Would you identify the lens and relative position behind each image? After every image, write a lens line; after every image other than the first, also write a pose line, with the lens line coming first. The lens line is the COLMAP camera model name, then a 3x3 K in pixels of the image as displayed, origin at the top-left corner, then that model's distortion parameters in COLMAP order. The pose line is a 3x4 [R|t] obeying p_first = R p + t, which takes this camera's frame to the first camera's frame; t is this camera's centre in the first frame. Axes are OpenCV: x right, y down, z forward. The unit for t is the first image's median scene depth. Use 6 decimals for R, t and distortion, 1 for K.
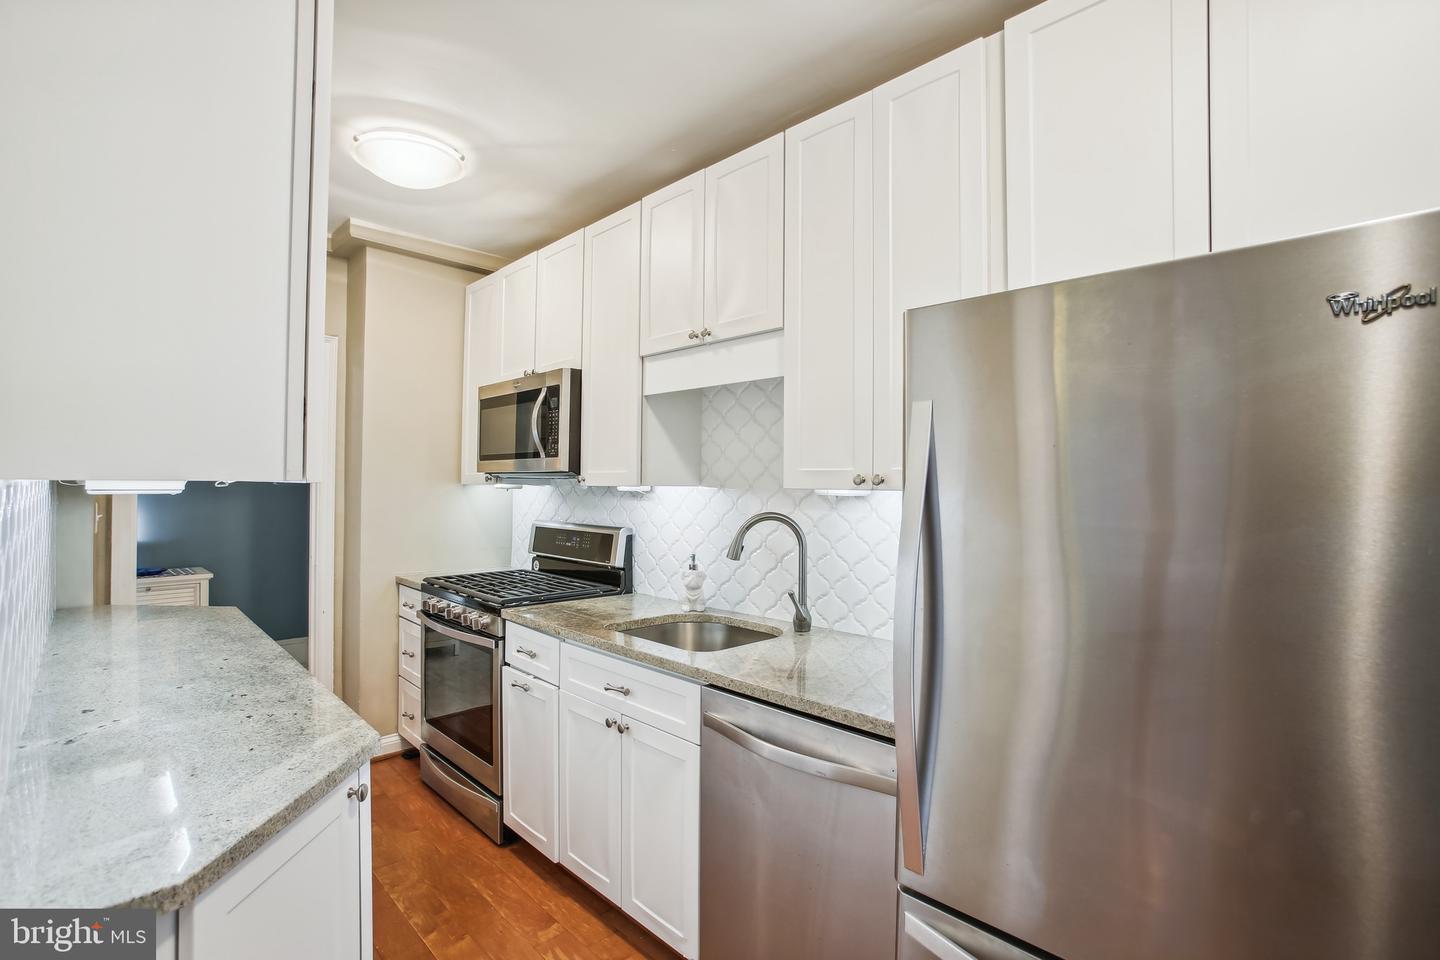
lens RADIAL K [[684.7, 0, 713.6], [0, 684.7, 478.0], [0, 0, 1]] dist [-0.033606, 0.013389]
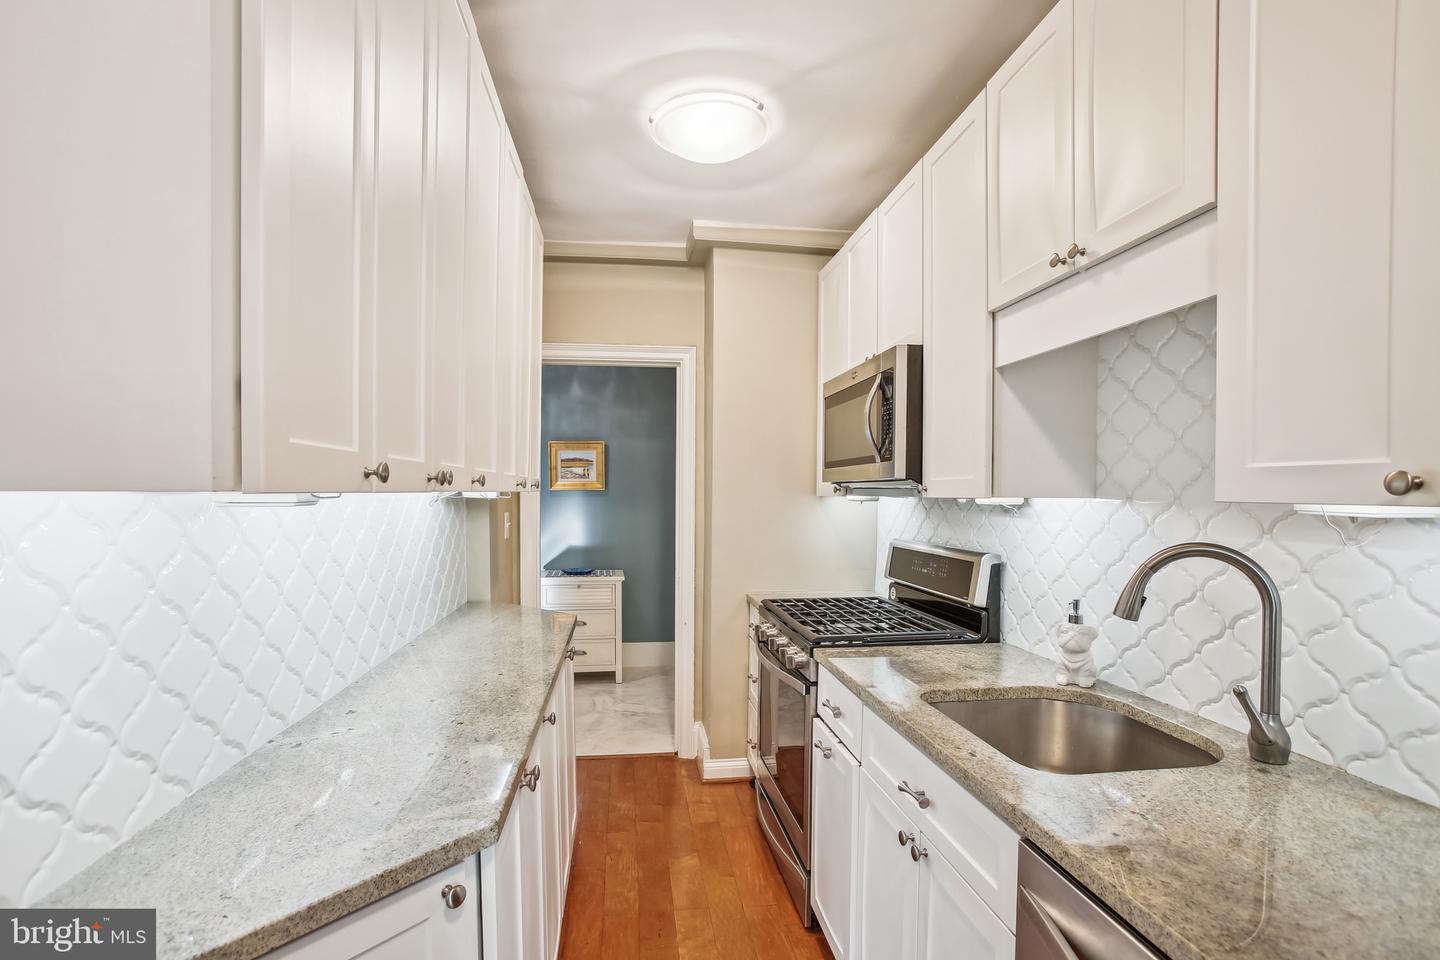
lens RADIAL K [[684.7, 0, 716.2], [0, 684.7, 506.3], [0, 0, 1]] dist [-0.033606, 0.013389]
pose [[0.804619, 0.006102, -0.593760, 0.081120], [0.007683, 0.999756, 0.020686, 0.004027], [0.593742, -0.021206, 0.804376, 0.267644]]
